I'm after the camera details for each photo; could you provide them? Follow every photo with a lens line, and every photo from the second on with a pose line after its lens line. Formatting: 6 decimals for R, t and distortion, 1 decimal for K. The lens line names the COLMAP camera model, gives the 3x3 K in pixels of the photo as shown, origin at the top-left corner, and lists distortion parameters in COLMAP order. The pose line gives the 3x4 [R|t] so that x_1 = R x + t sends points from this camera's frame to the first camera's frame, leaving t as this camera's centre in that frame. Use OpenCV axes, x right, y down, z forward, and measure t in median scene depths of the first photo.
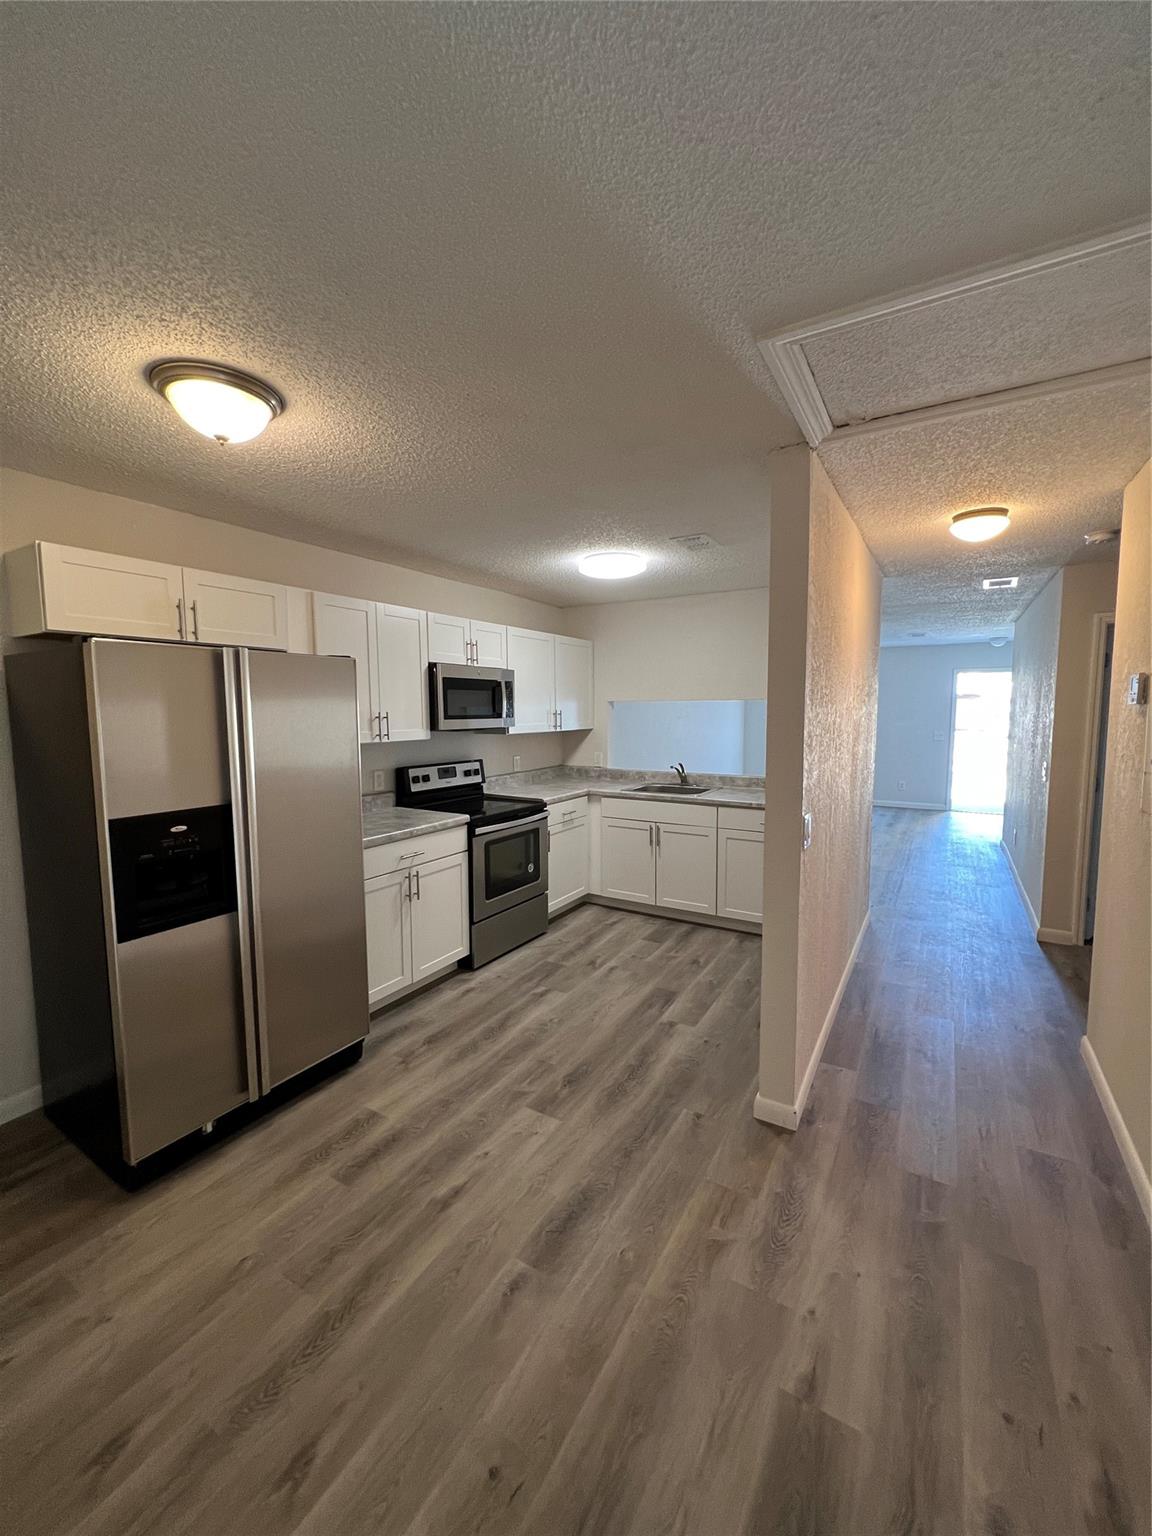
lens RADIAL K [[610.2, 0, 575.9], [0, 610.2, 766.8], [0, 0, 1]] dist [-0.000055, 0.000007]
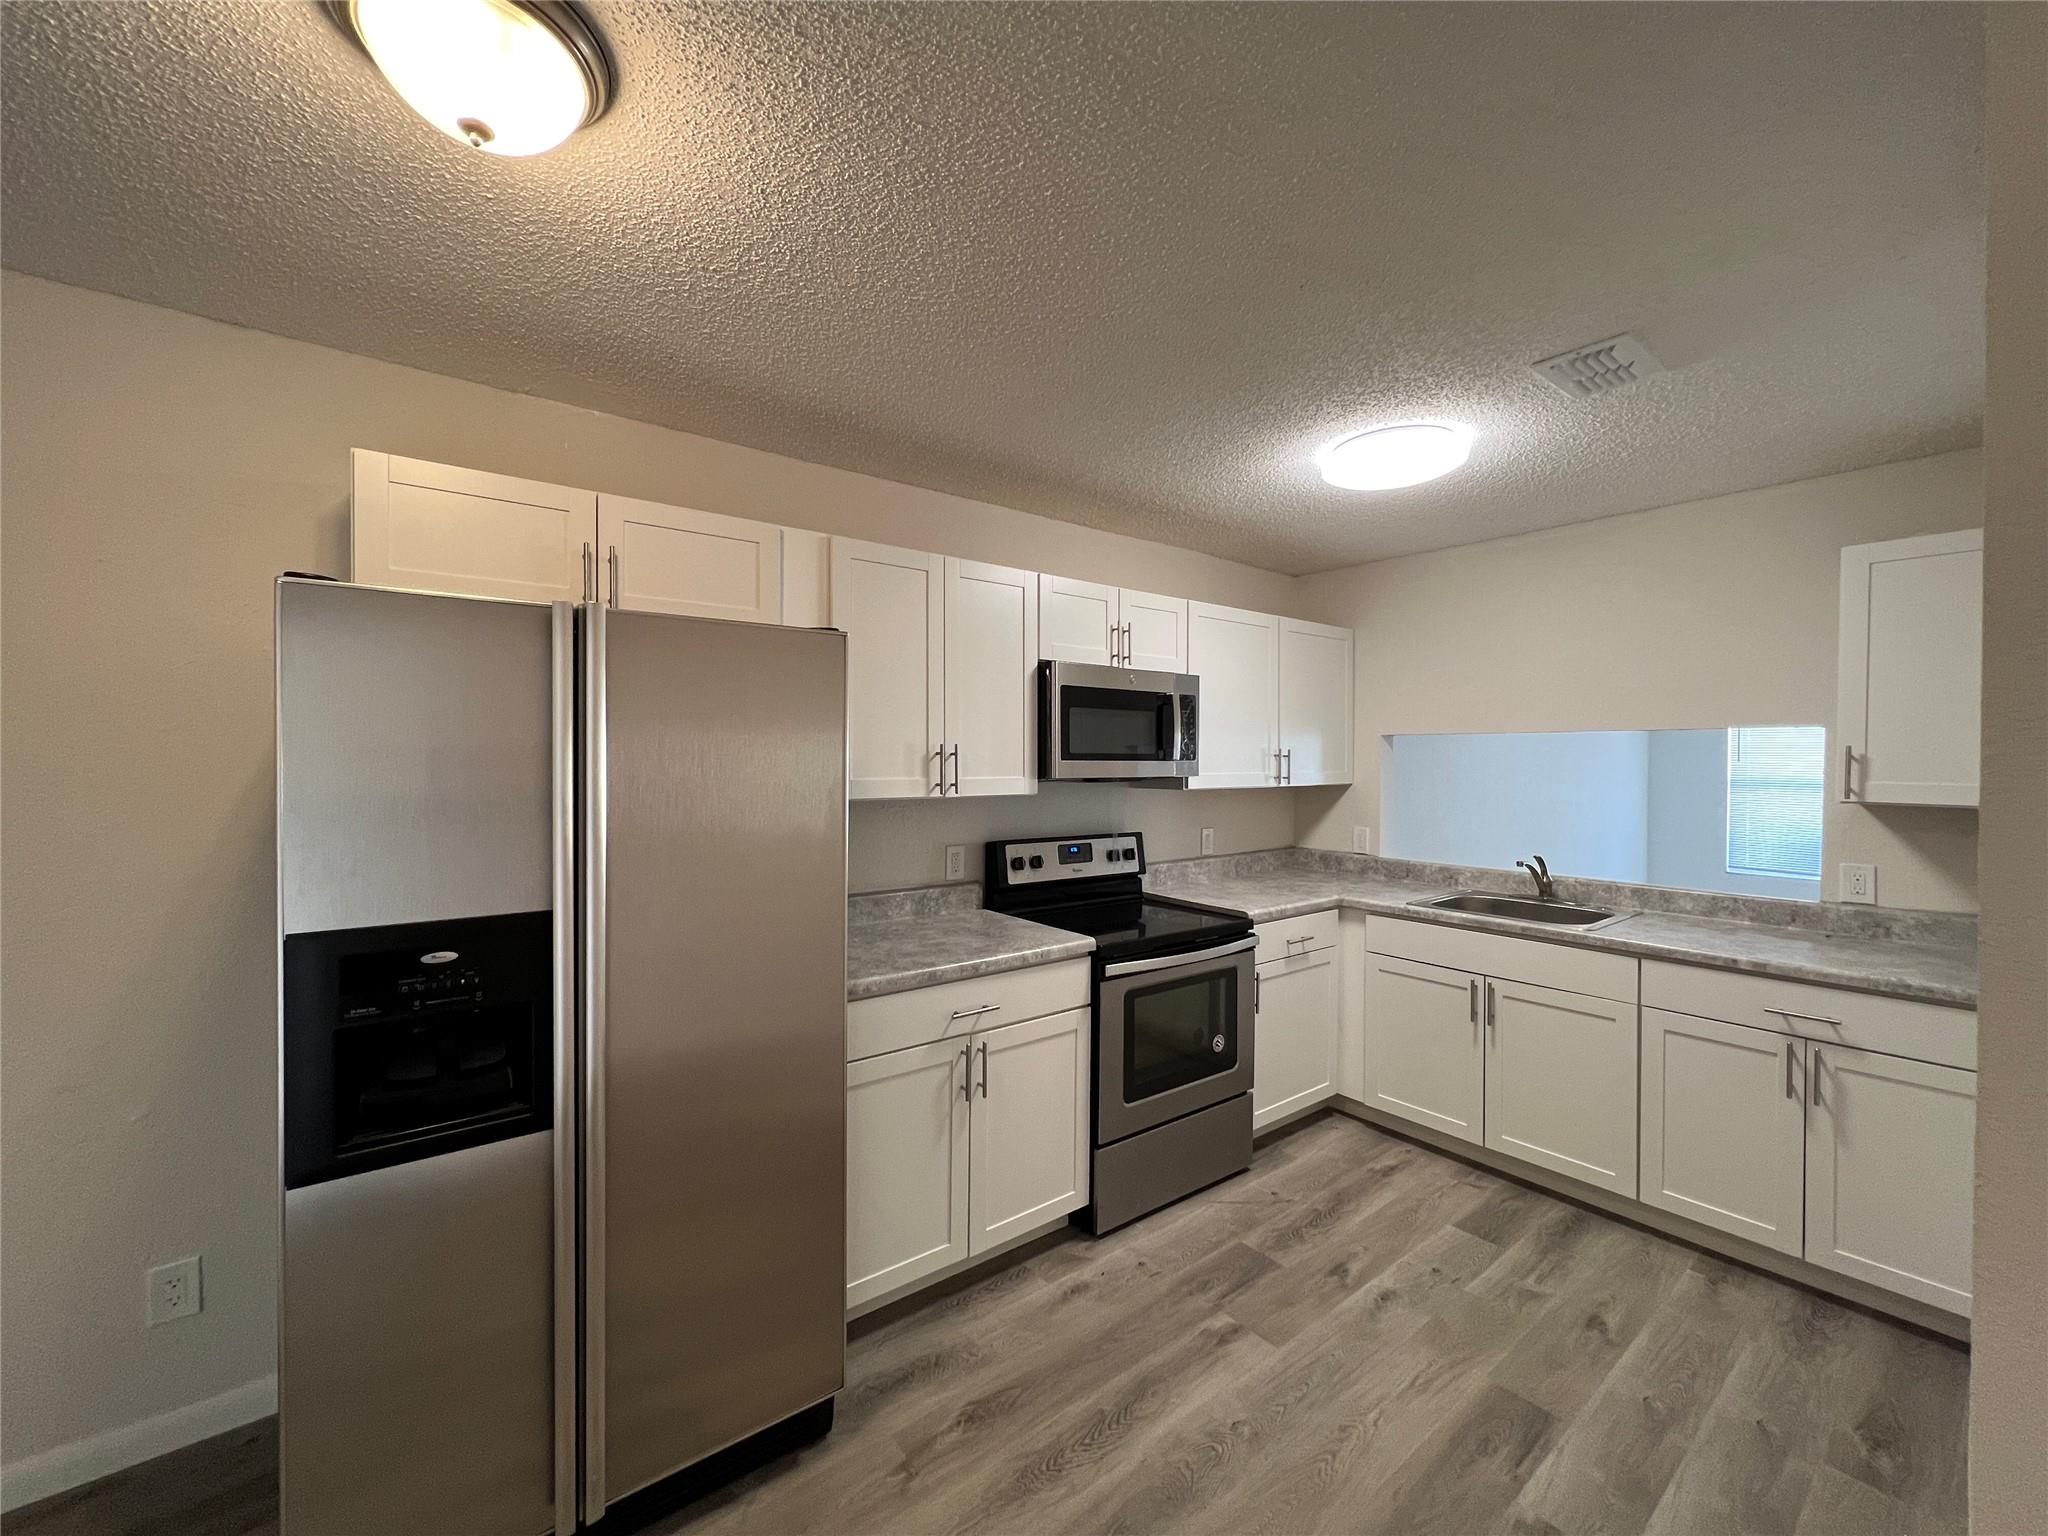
lens RADIAL K [[823.2, 0, 1017.2], [0, 823.2, 764.4], [0, 0, 1]] dist [-0.001818, -0.000211]
pose [[0.933774, 0.013114, -0.357624, 0.016388], [-0.043765, 0.996012, -0.077750, -0.013074], [0.355178, 0.088253, 0.930623, 0.284361]]
